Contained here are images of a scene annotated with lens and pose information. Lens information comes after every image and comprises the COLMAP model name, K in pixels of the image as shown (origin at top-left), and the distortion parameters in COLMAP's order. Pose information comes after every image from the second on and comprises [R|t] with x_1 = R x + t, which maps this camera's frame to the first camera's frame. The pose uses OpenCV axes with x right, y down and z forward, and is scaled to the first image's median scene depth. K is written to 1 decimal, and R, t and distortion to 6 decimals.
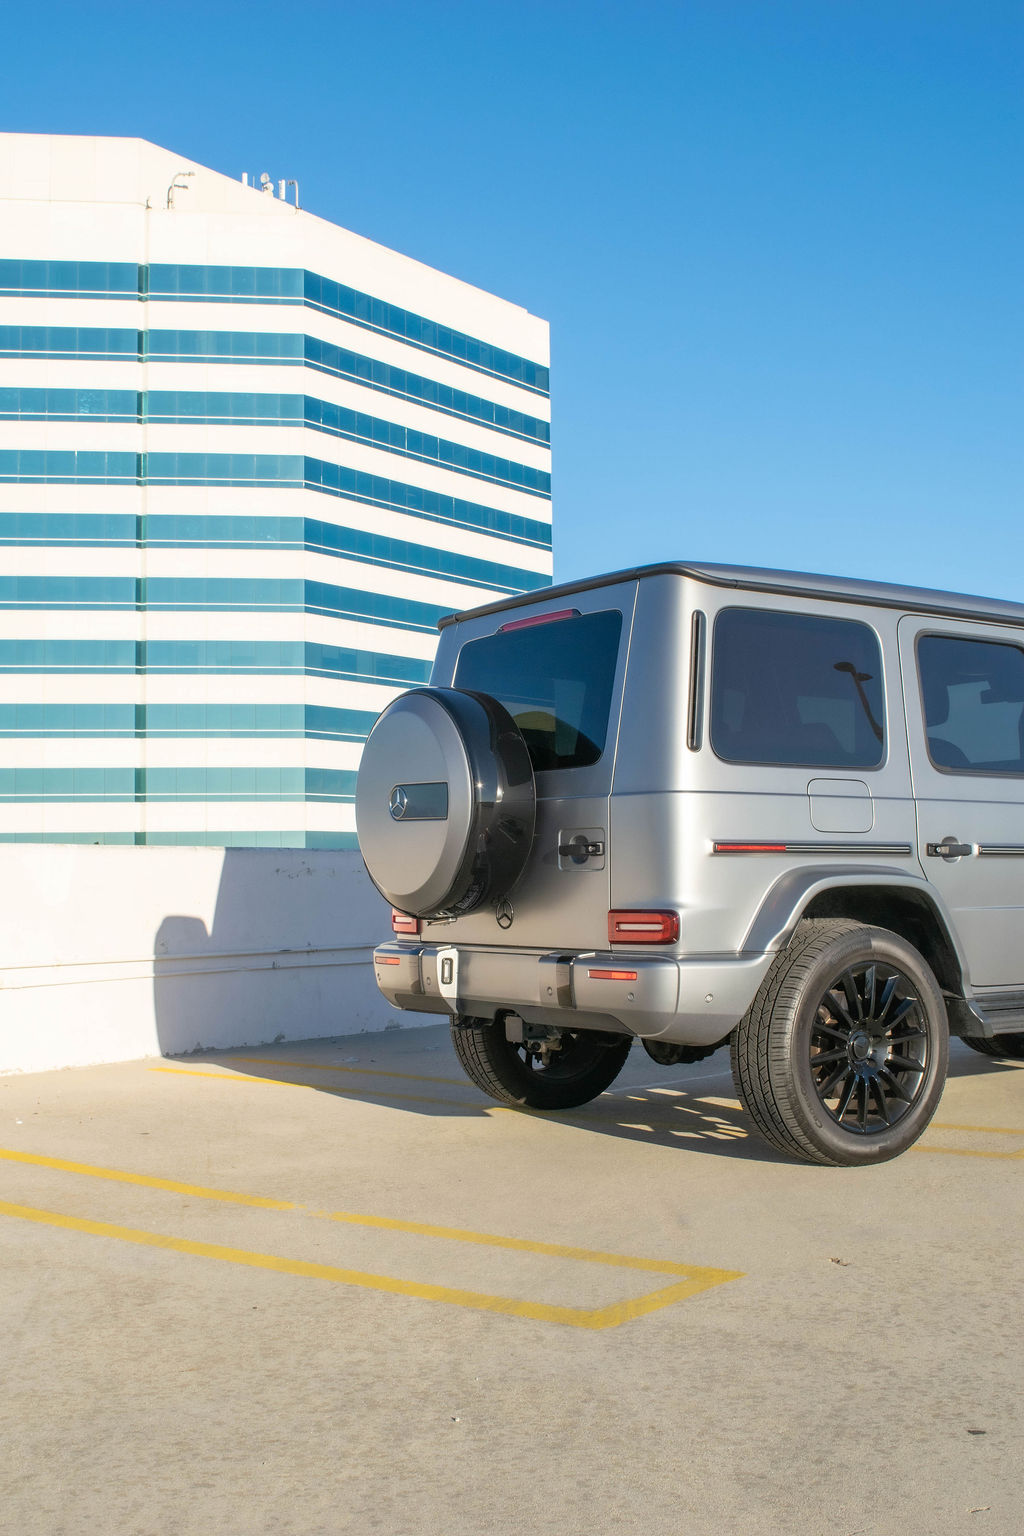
lens RADIAL K [[1657.7, 0, 512.0], [0, 1657.7, 768.0], [0, 0, 1]] dist [-0.065434, 0.004365]
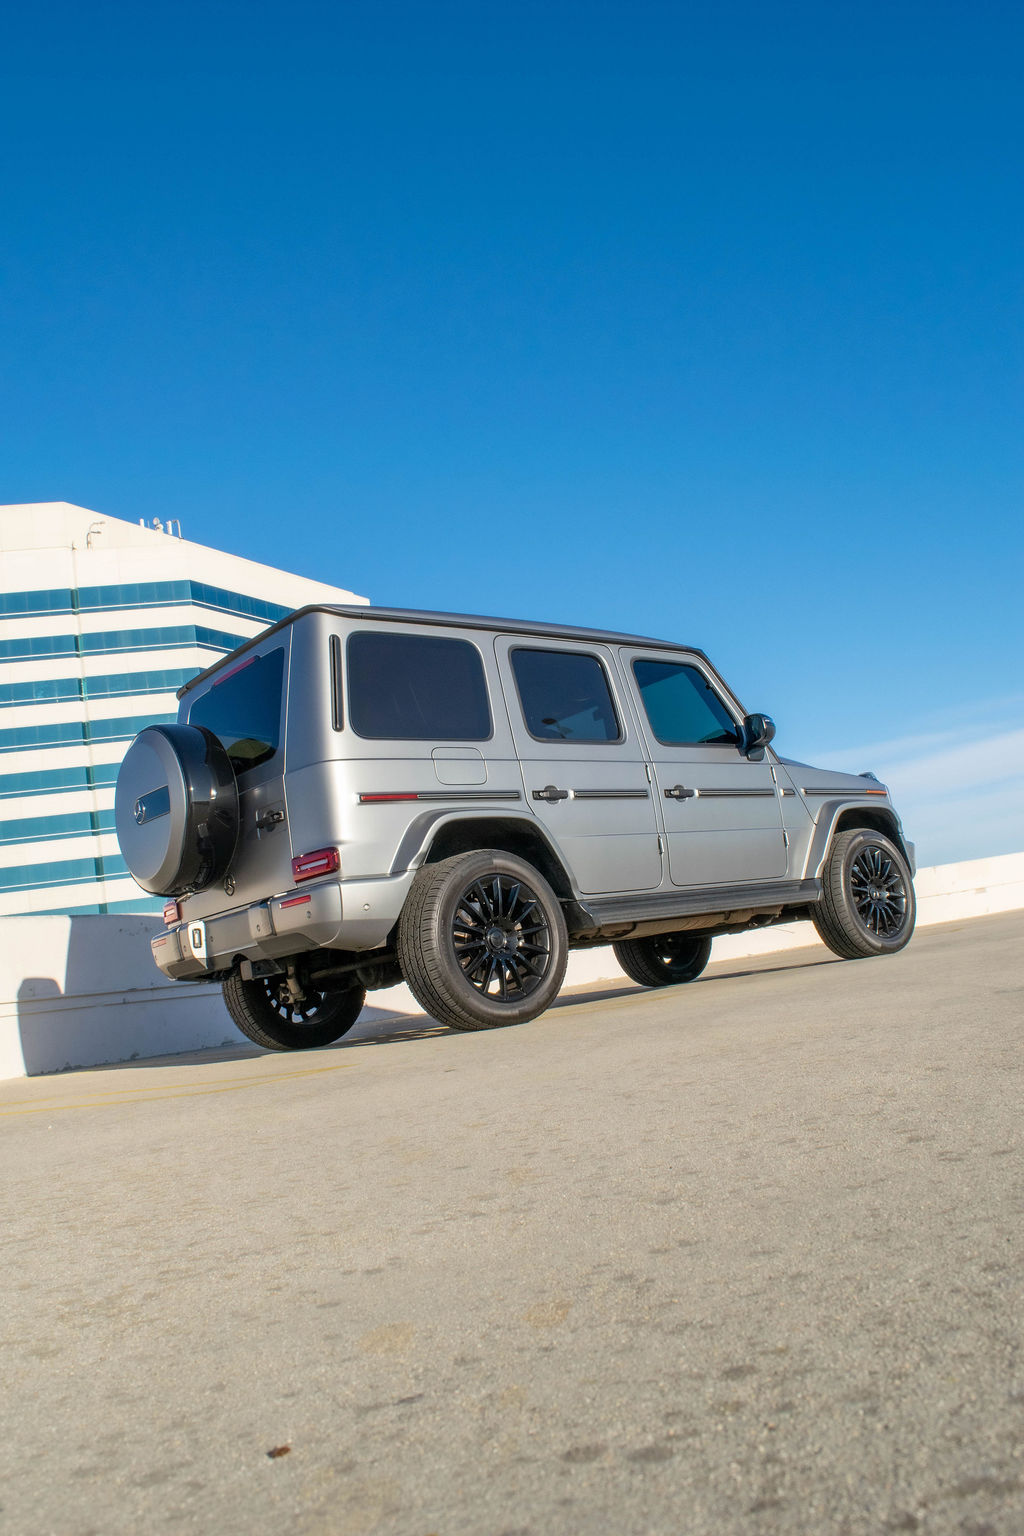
lens RADIAL K [[1186.6, 0, 507.4], [0, 1186.6, 774.0], [0, 0, 1]] dist [-0.090480, 0.008856]
pose [[0.985911, -0.122711, 0.113671, 0.110669], [0.135243, 0.984685, -0.110020, 0.125654], [-0.098429, 0.123843, 0.987408, 0.026742]]
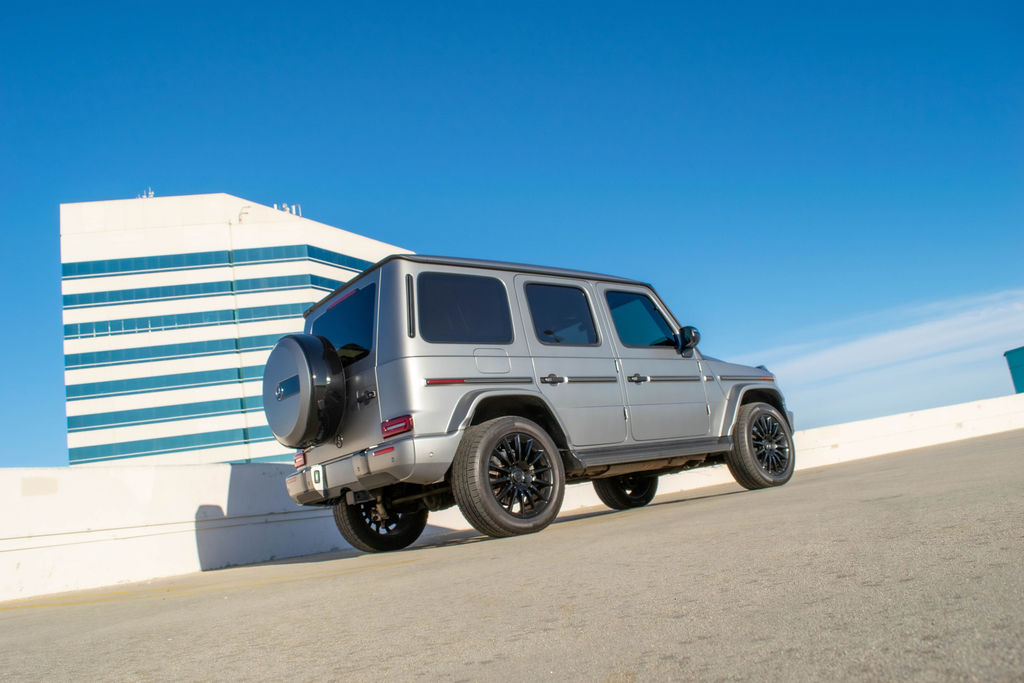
lens RADIAL K [[787.5, 0, 512.0], [0, 787.5, 341.5], [0, 0, 1]] dist [-0.087839, 0.007292]
pose [[0.985976, -0.123269, 0.112503, 0.102254], [0.139365, 0.979013, -0.148696, 0.130767], [-0.091812, 0.162290, 0.982462, 0.029209]]
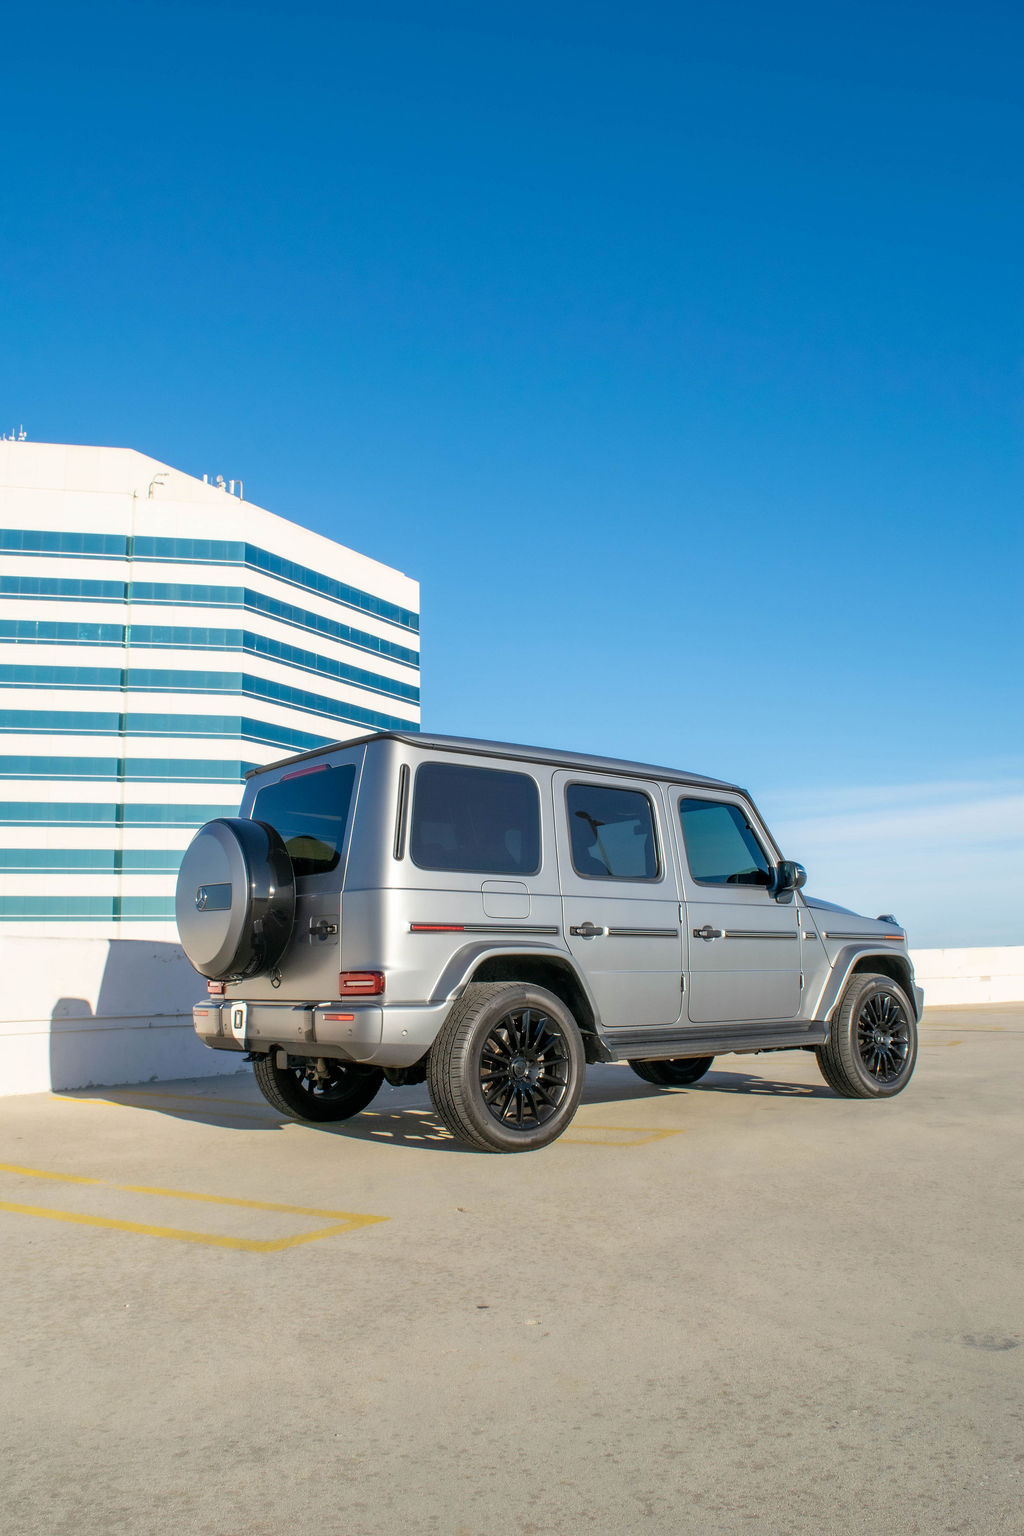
lens RADIAL K [[1186.6, 0, 507.4], [0, 1186.6, 774.0], [0, 0, 1]] dist [-0.090480, 0.008856]
pose [[0.995634, 0.007981, 0.092998, 0.090536], [0.001771, 0.994543, -0.104317, 0.019125], [-0.093323, 0.104026, 0.990187, -0.033511]]
